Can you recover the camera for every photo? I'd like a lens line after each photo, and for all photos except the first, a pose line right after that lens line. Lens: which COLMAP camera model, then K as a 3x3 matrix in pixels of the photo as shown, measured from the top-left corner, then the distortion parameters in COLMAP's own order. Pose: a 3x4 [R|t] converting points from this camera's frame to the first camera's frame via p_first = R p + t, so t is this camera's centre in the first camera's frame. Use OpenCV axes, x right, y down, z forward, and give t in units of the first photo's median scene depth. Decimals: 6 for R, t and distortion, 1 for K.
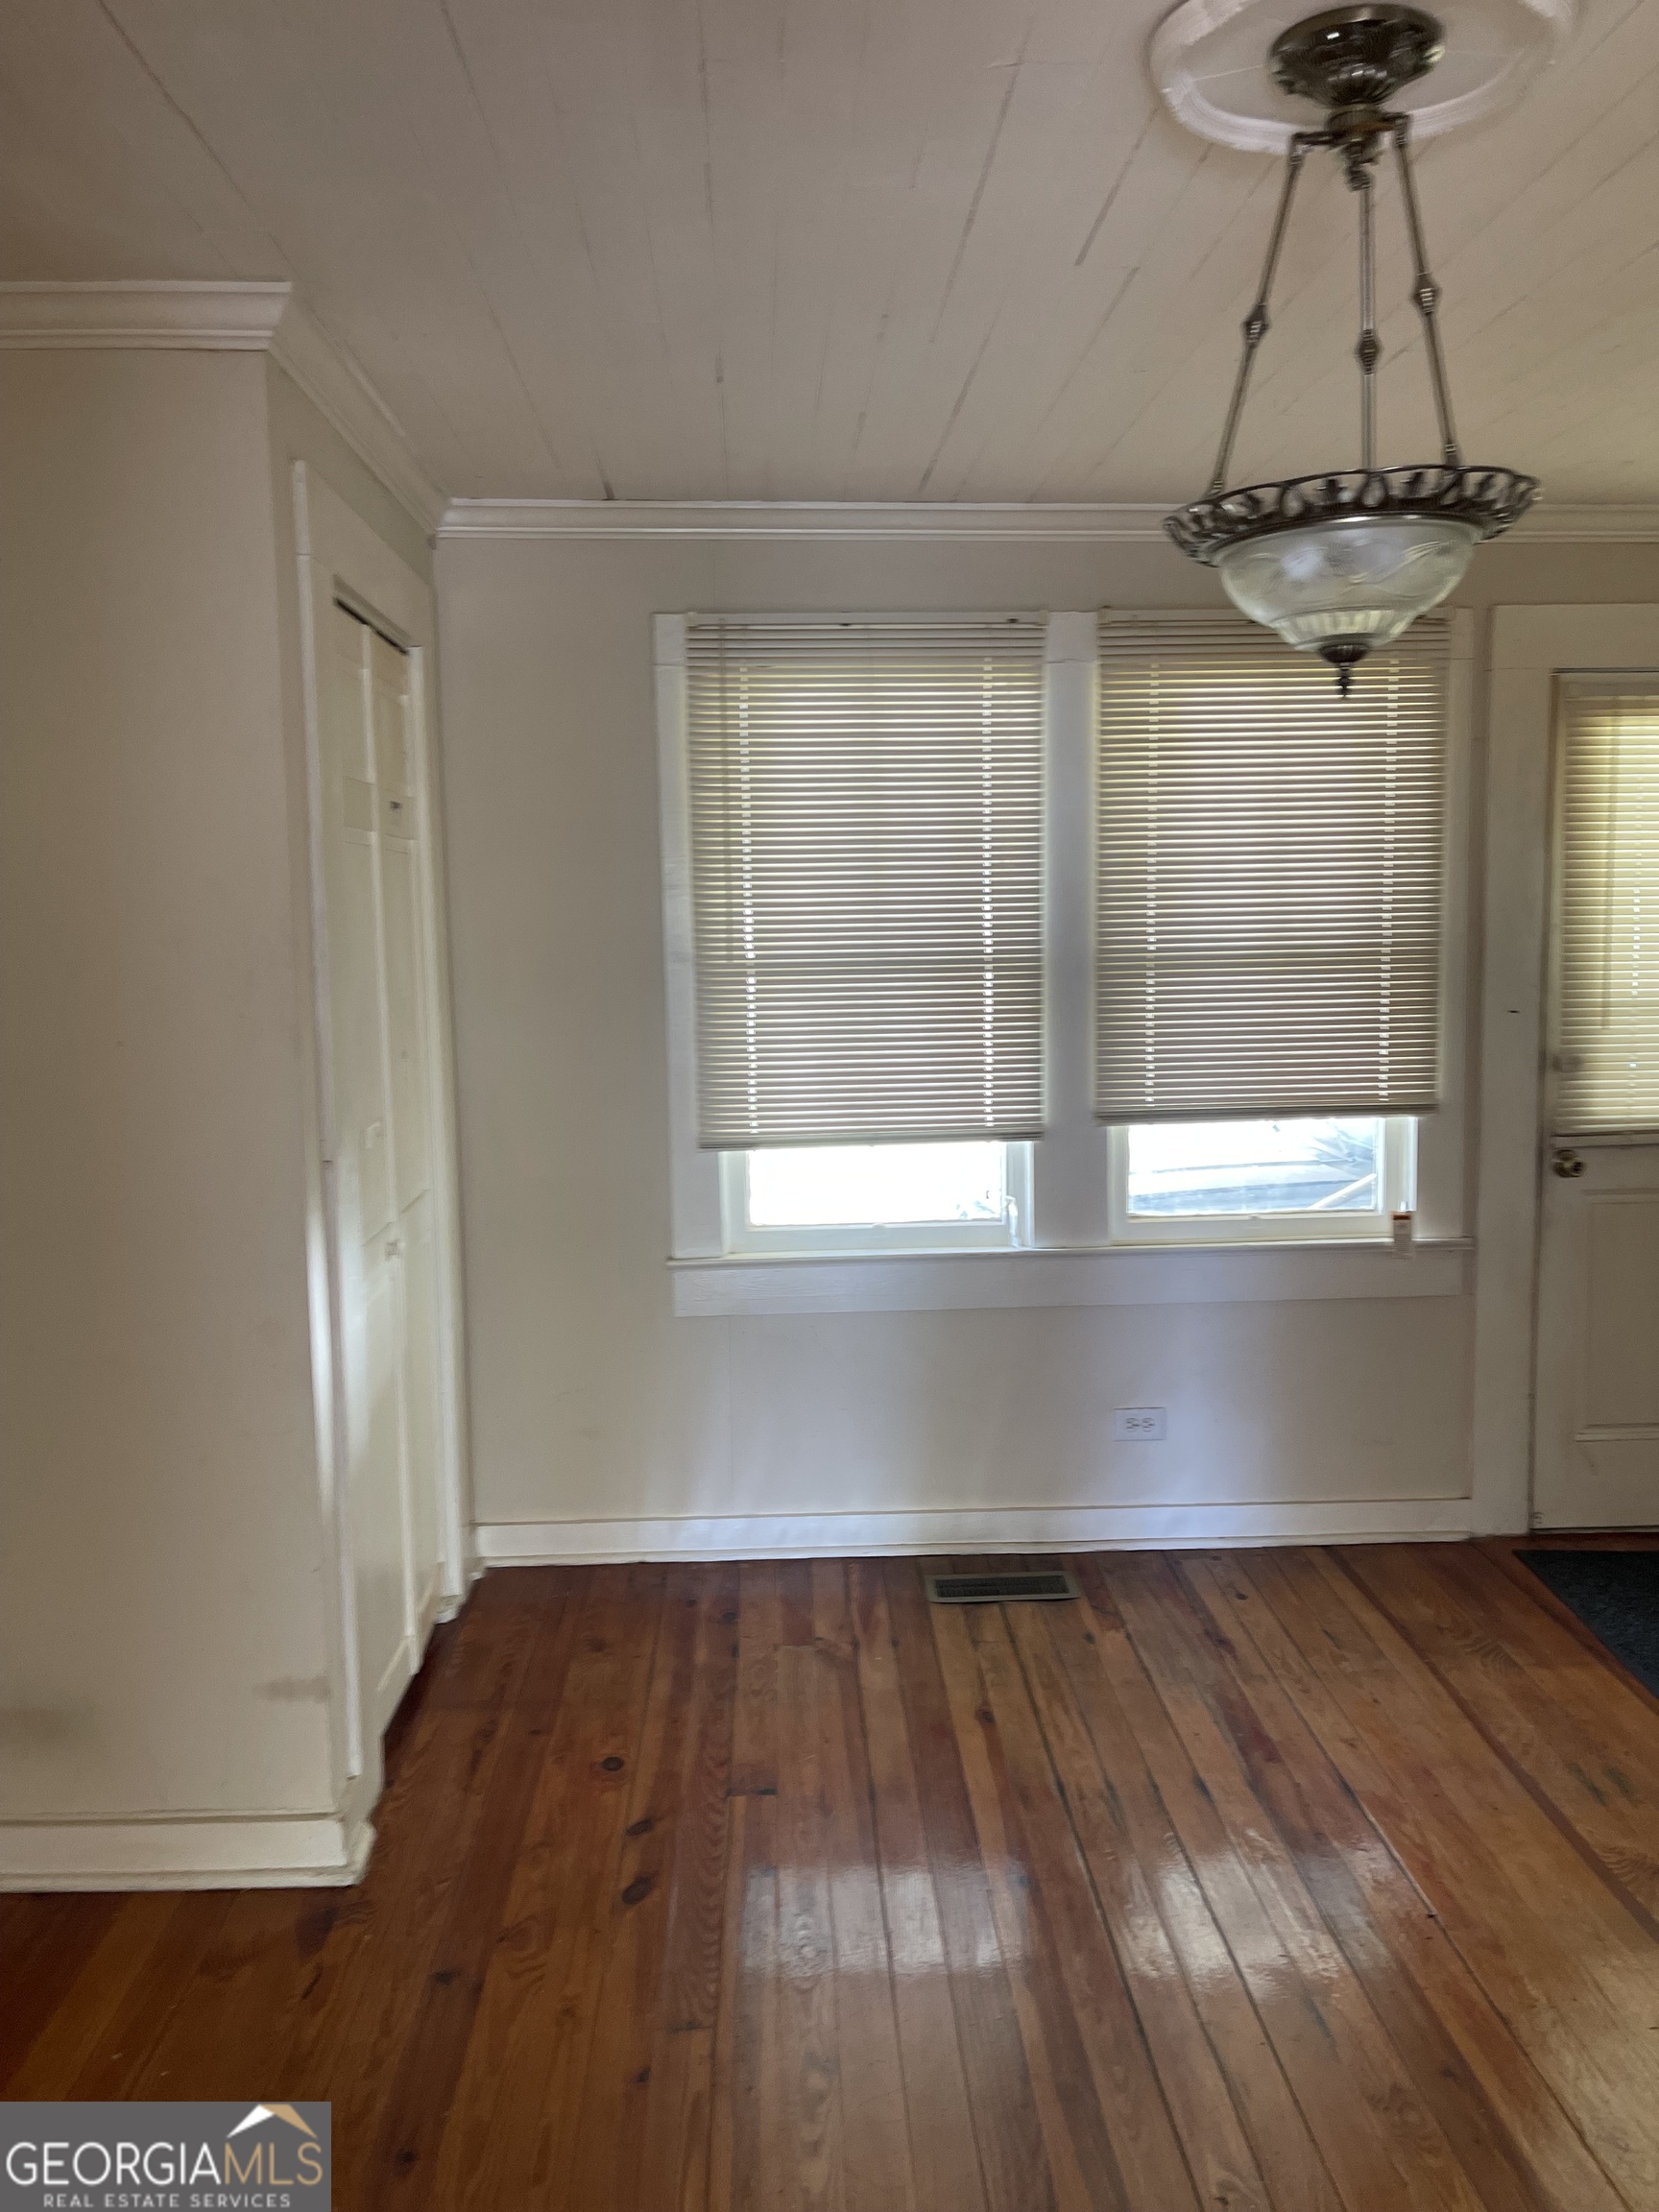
lens RADIAL K [[1649.9, 0, 827.1], [0, 1649.9, 1081.4], [0, 0, 1]] dist [0.062342, -0.075707]
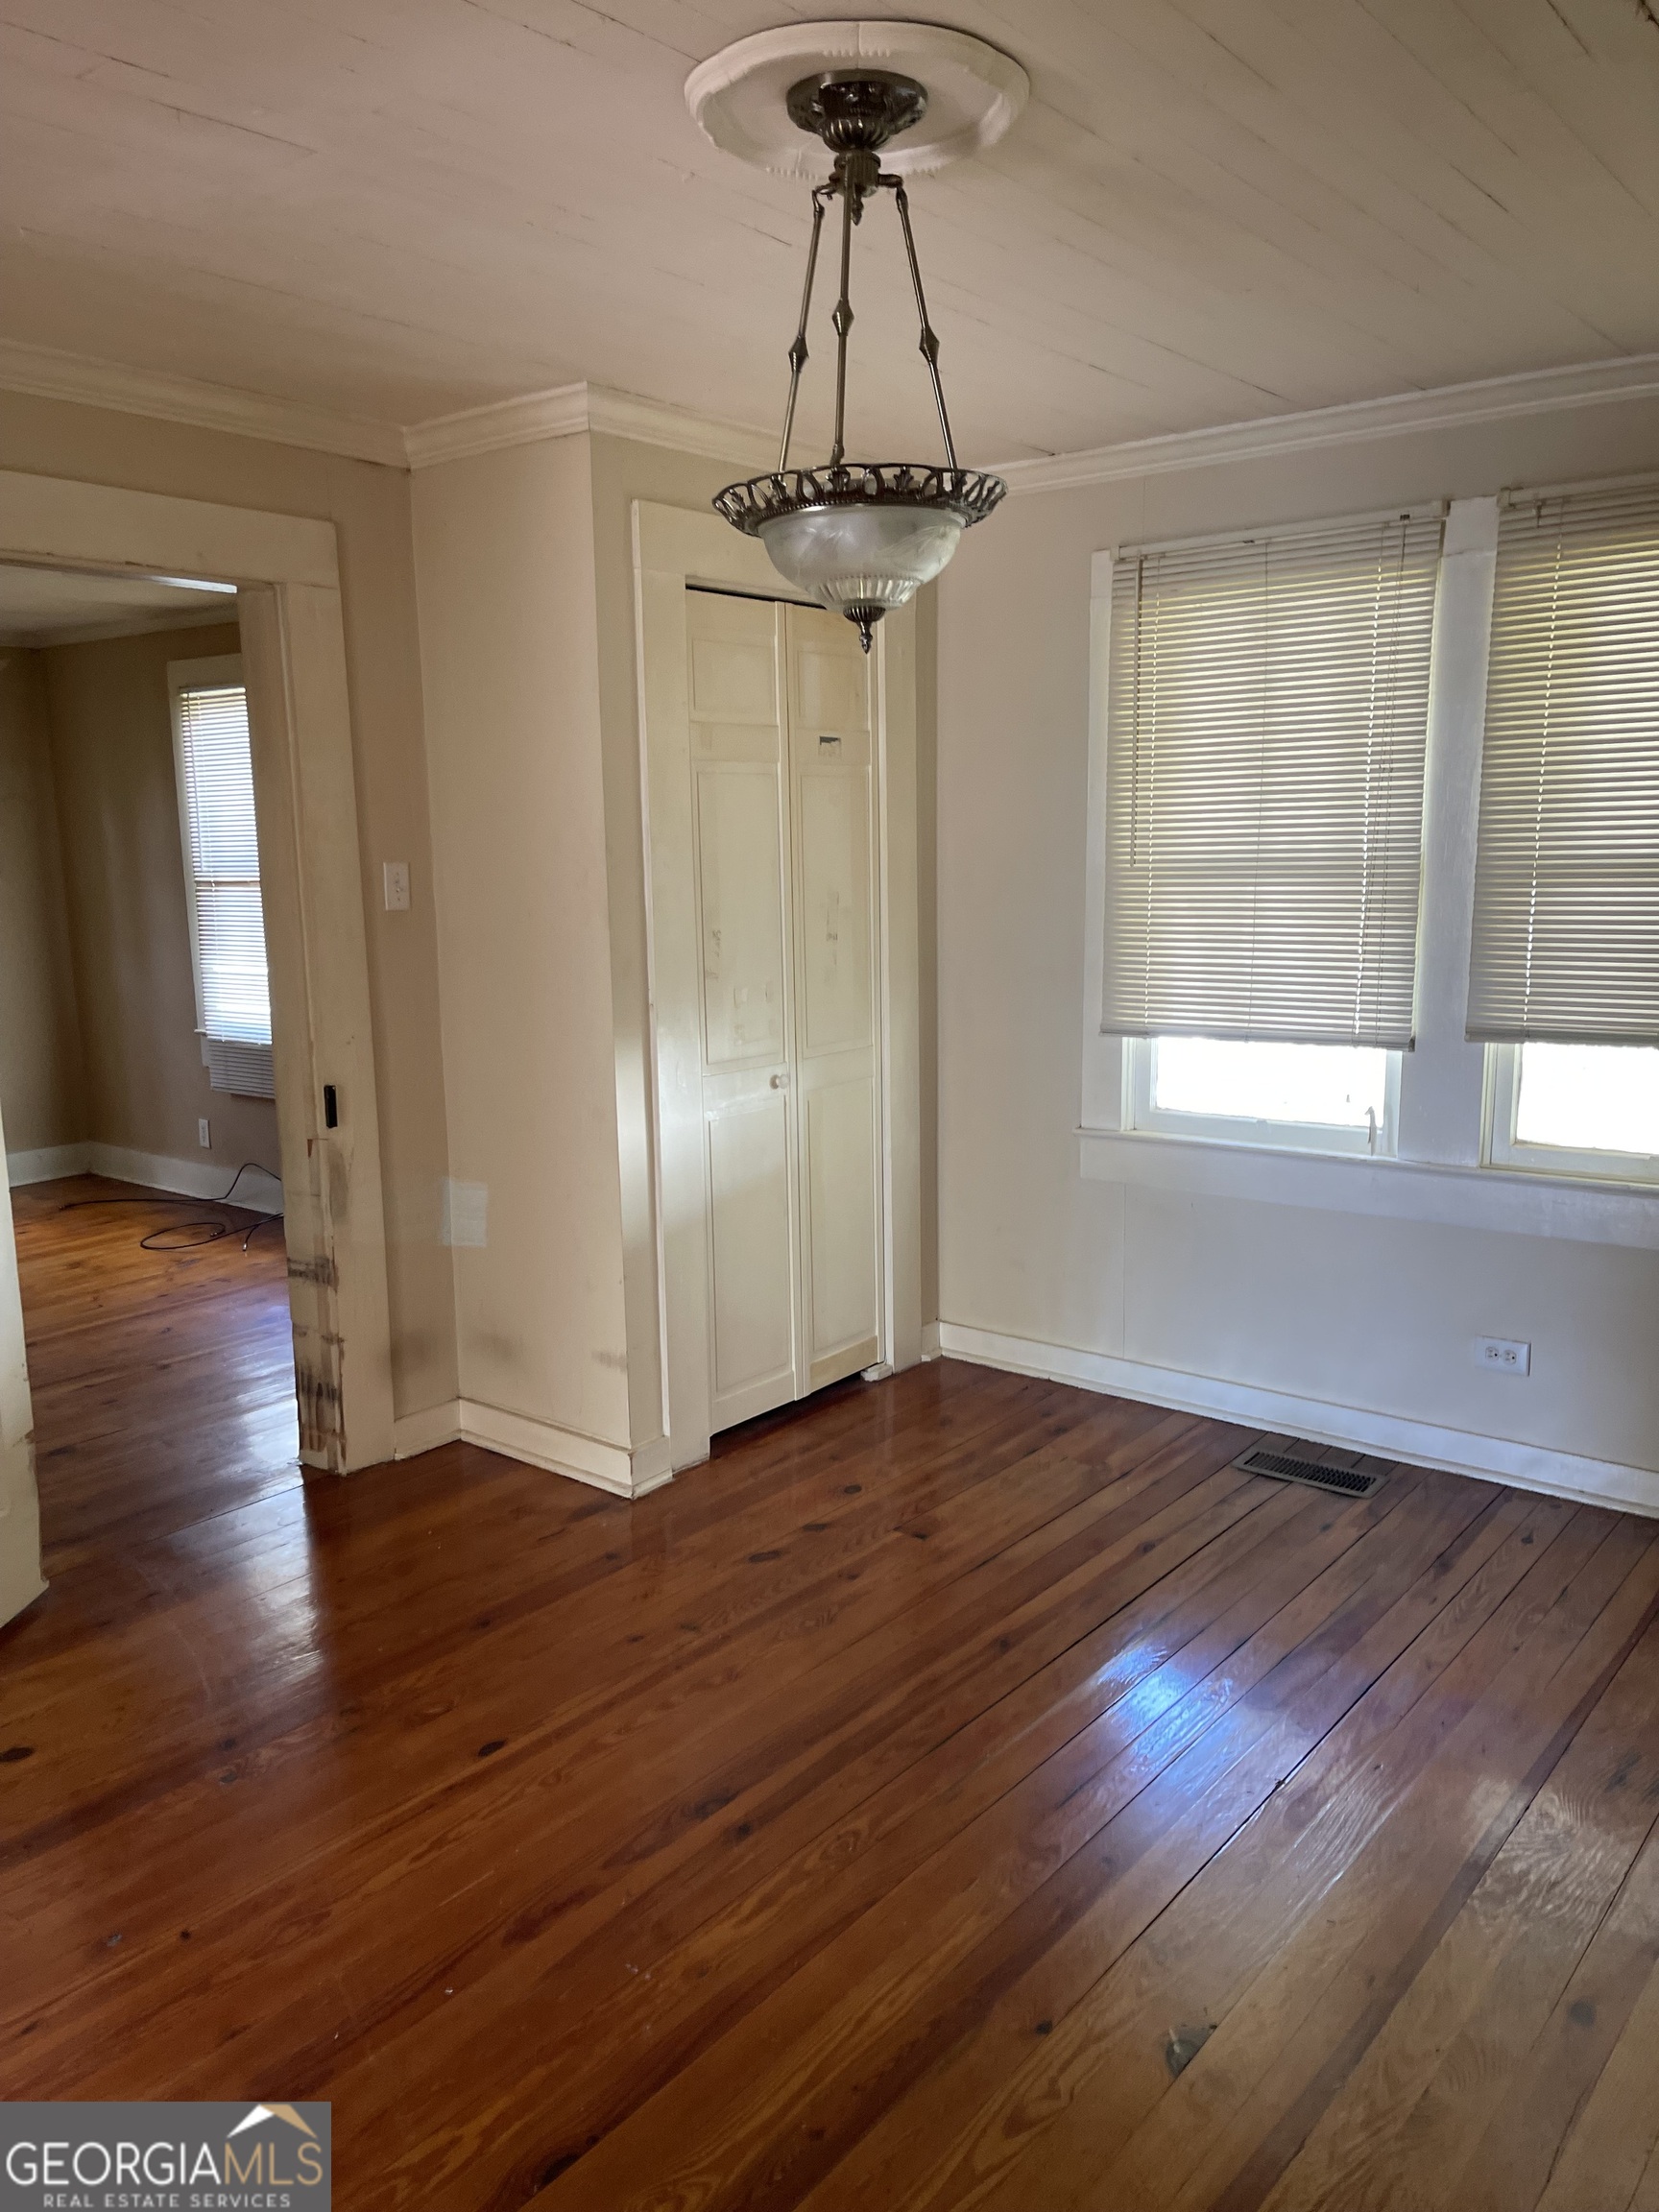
lens RADIAL K [[1623.0, 0, 821.5], [0, 1623.0, 1110.1], [0, 0, 1]] dist [0.080601, -0.096015]
pose [[0.756276, 0.109128, -0.645088, 0.516211], [-0.058012, 0.993293, 0.100022, -0.007208], [0.651676, -0.038222, 0.757534, 0.027043]]
